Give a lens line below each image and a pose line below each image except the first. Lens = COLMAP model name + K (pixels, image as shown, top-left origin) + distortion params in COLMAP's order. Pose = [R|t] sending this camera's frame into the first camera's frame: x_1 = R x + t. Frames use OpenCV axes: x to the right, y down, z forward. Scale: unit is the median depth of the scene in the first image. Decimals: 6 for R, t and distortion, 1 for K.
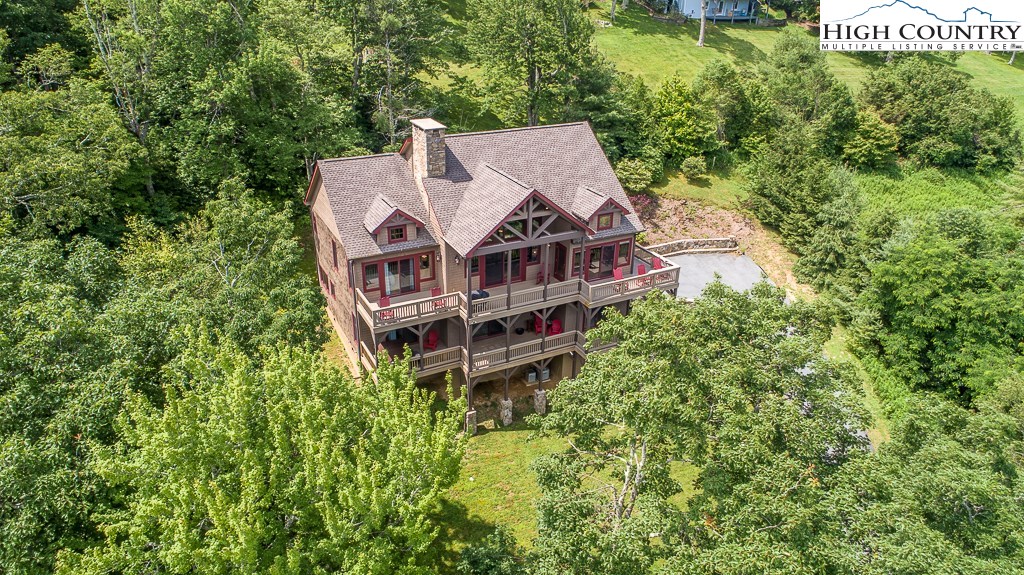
lens RADIAL K [[685.8, 0, 512.0], [0, 685.8, 287.5], [0, 0, 1]] dist [-0.006984, 0.002500]
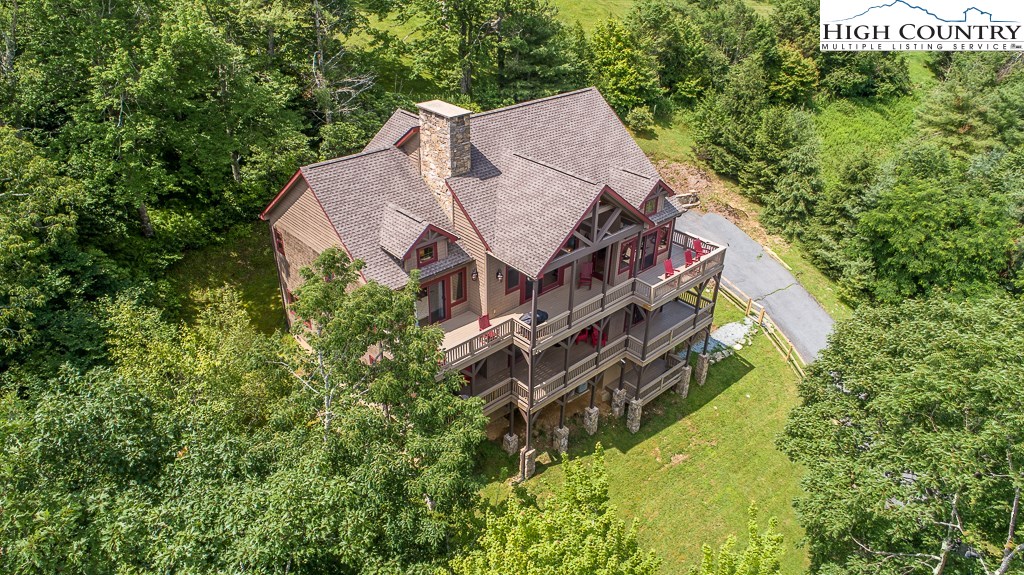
lens RADIAL K [[685.8, 0, 512.0], [0, 685.8, 287.5], [0, 0, 1]] dist [-0.006984, 0.002500]
pose [[0.965904, -0.130347, 0.223693, -0.163978], [0.110483, 0.988917, 0.099185, -0.069600], [-0.234142, -0.071089, 0.969600, 0.137791]]
